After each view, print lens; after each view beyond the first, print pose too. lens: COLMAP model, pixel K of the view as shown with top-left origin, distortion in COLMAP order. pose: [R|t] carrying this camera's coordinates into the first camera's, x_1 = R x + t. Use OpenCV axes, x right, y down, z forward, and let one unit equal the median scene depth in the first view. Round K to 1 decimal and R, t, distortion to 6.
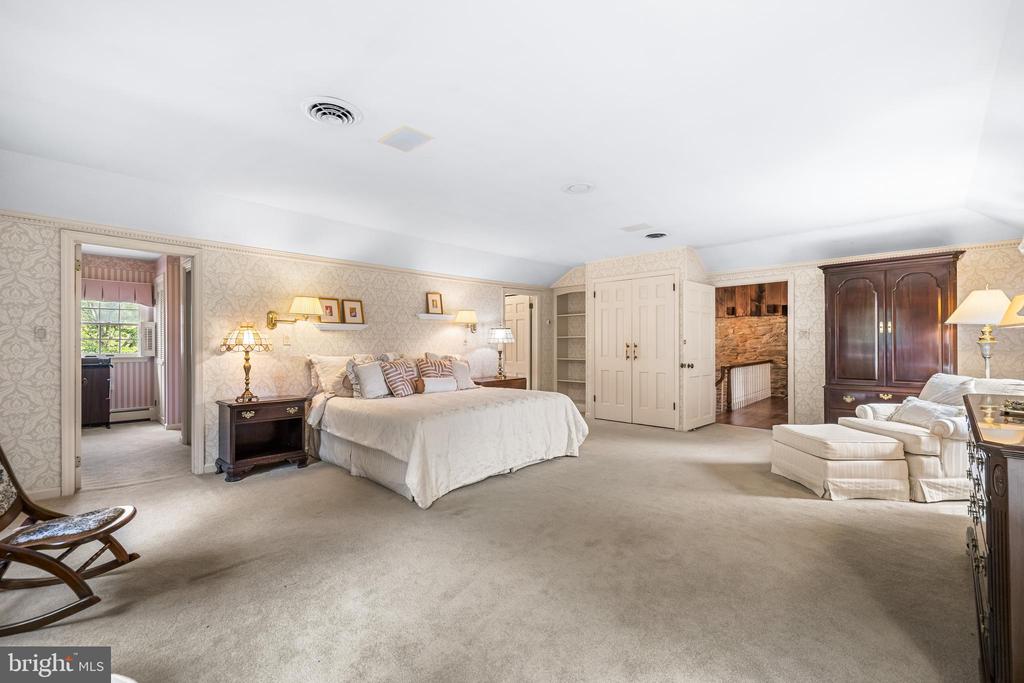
lens RADIAL K [[446.0, 0, 510.6], [0, 446.0, 348.8], [0, 0, 1]] dist [-0.000286, -0.000004]
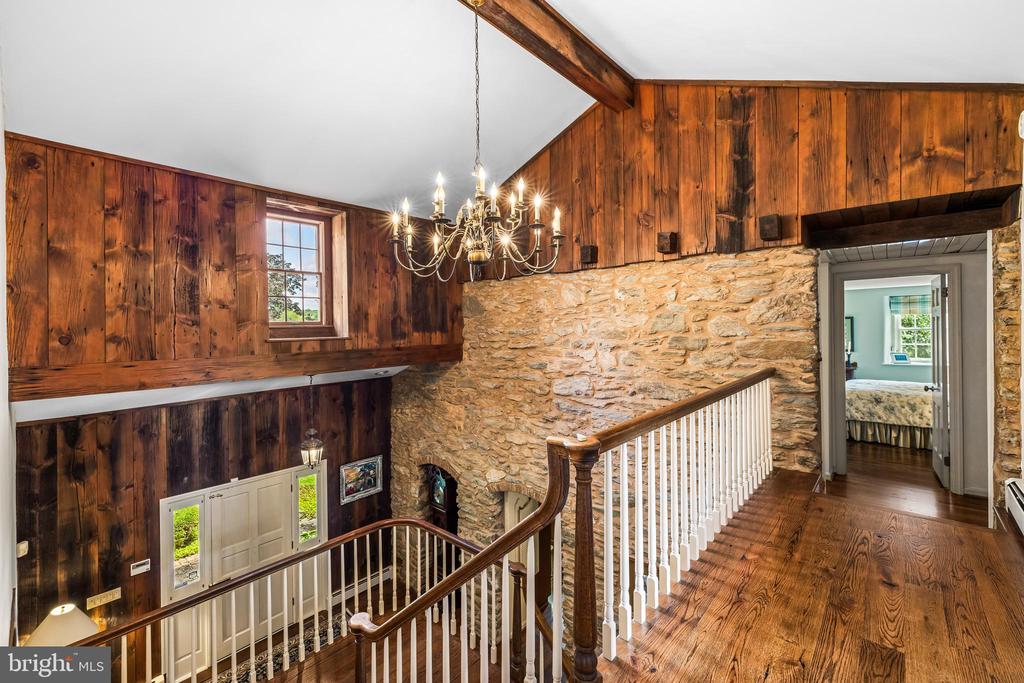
lens RADIAL K [[446.0, 0, 513.3], [0, 446.0, 336.9], [0, 0, 1]] dist [-0.000286, -0.000004]
pose [[0.998851, -0.008300, 0.047199, 0.350129], [0.008255, 0.999965, 0.001152, -0.003461], [-0.047207, -0.000761, 0.998885, 0.635411]]
